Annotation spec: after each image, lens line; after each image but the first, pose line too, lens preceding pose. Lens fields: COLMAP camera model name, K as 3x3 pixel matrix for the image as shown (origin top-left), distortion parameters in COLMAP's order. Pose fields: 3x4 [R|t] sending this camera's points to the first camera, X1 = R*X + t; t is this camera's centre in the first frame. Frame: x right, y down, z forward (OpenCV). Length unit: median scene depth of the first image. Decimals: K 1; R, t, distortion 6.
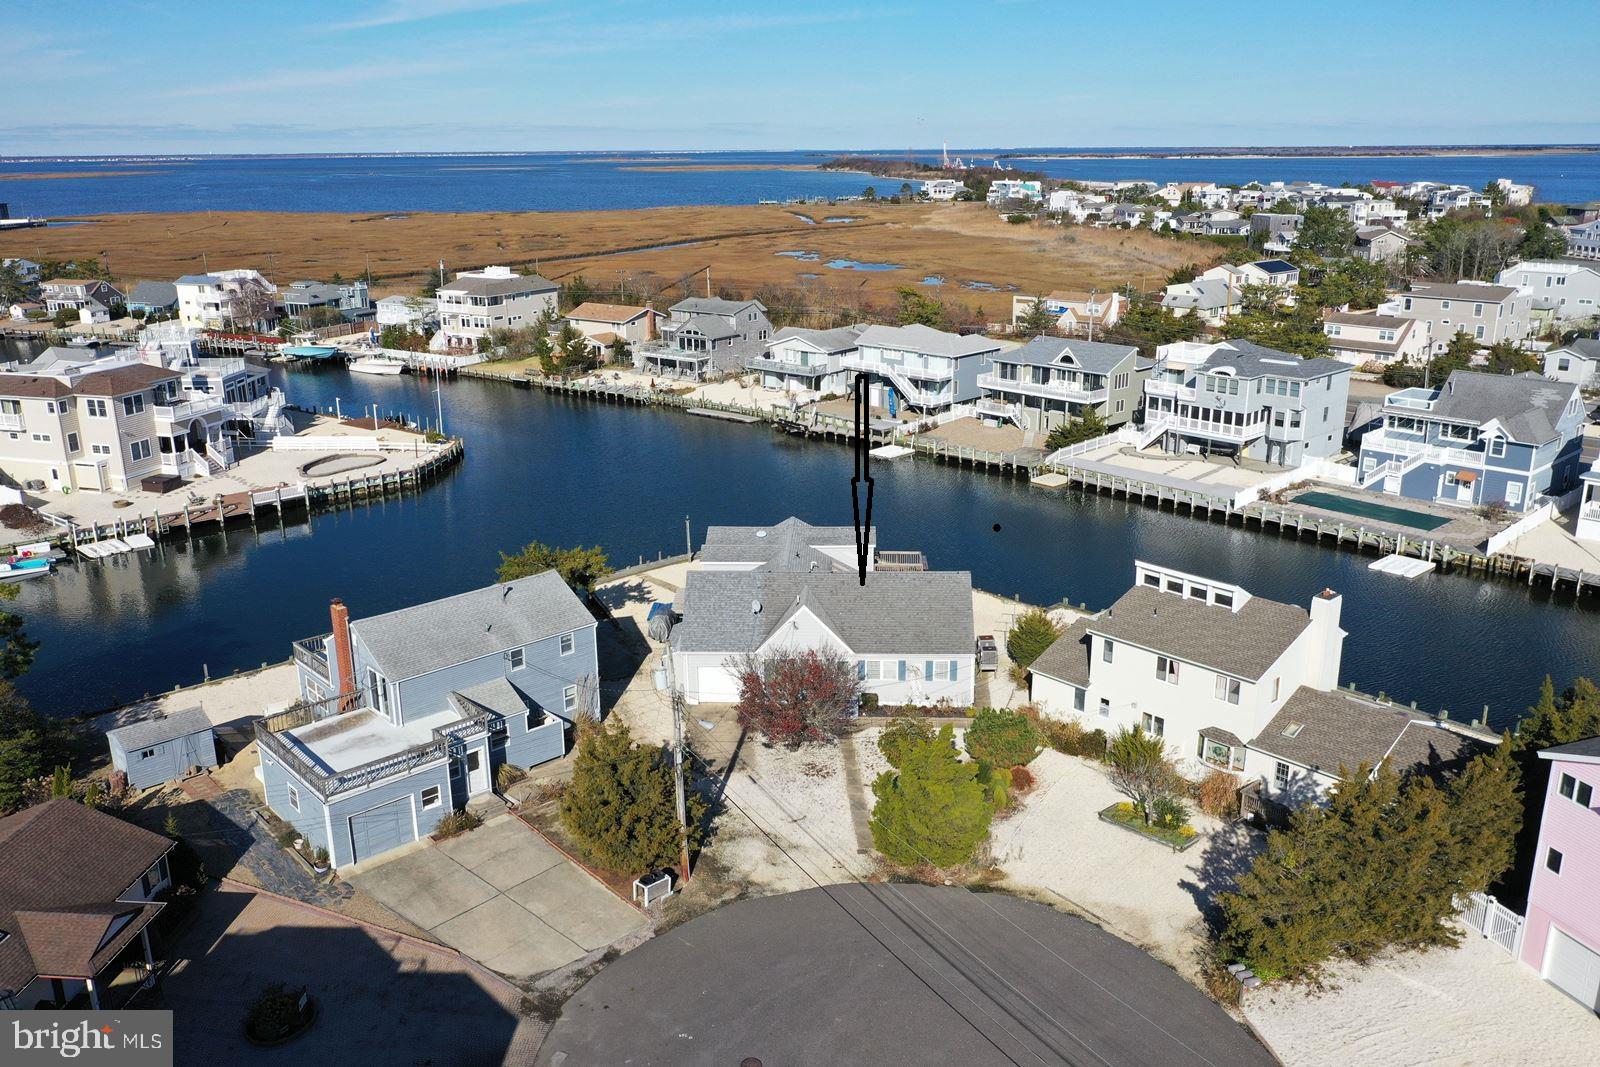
lens RADIAL K [[1248.4, 0, 800.0], [0, 1248.4, 533.5], [0, 0, 1]] dist [-0.001264, -0.000574]
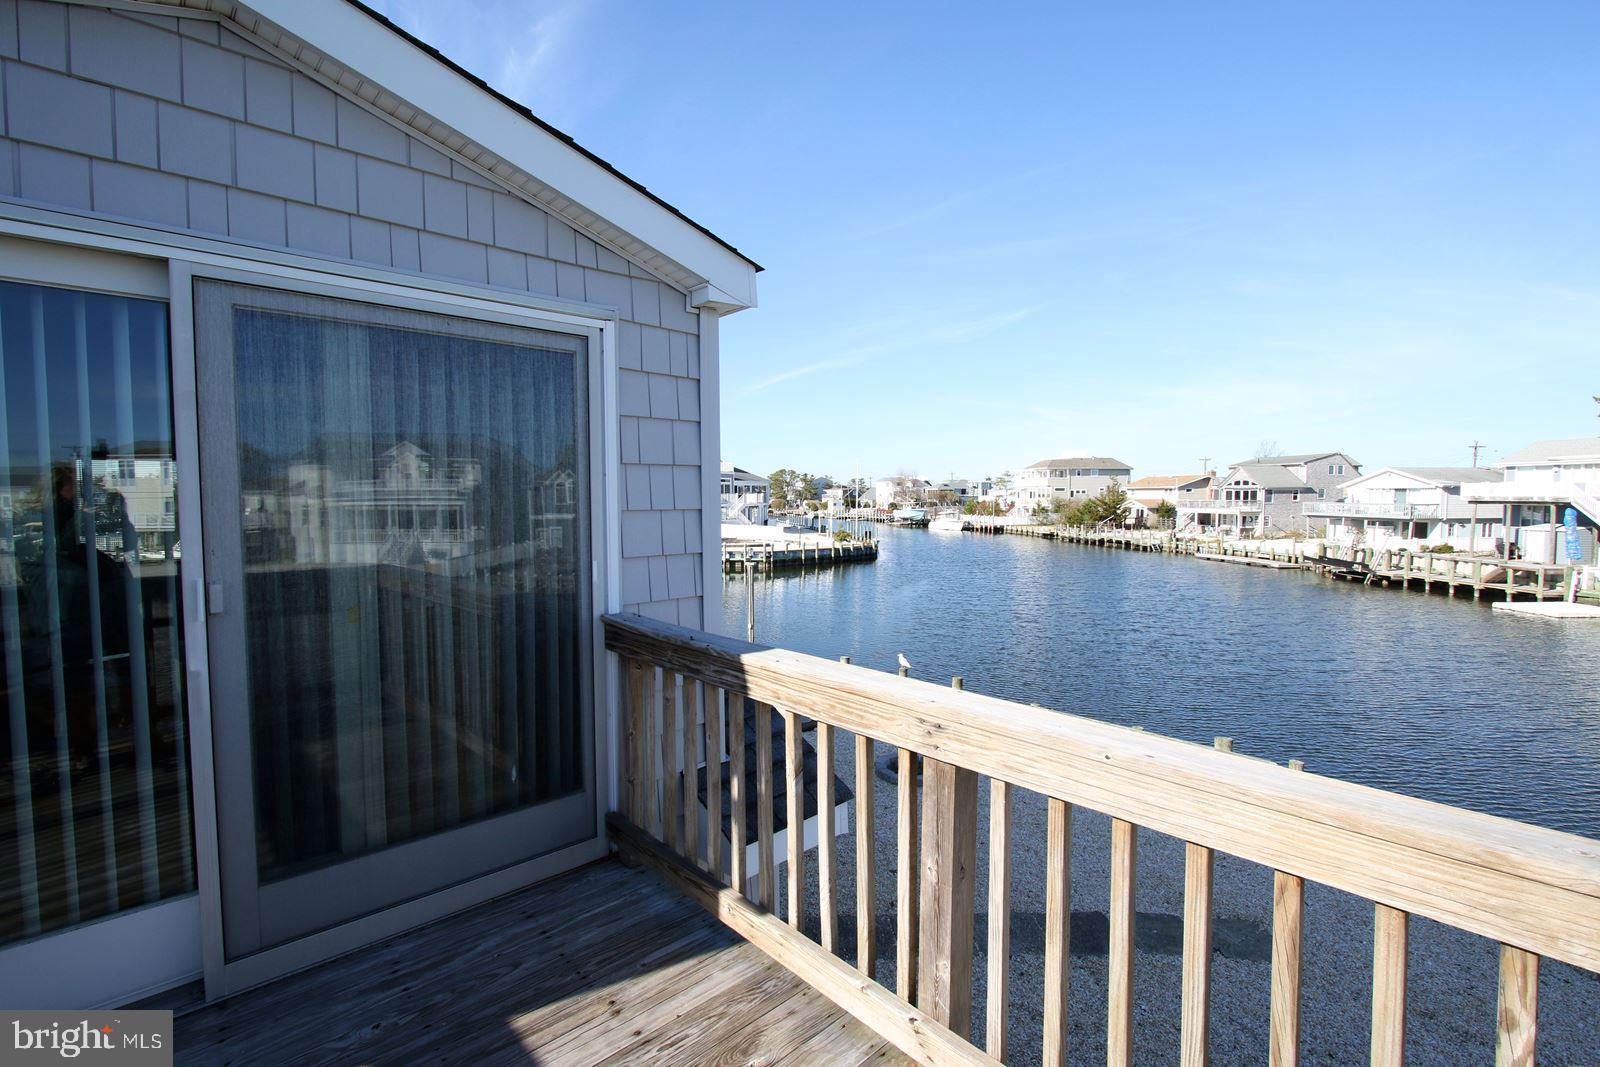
lens RADIAL K [[731.7, 0, 800.0], [0, 731.7, 533.5], [0, 0, 1]] dist [-0.001774, -0.000112]
pose [[0.719540, 0.042159, -0.693170, 0.053025], [-0.204357, 0.966814, -0.153329, 0.010823], [0.663702, 0.251981, 0.704277, 0.569044]]
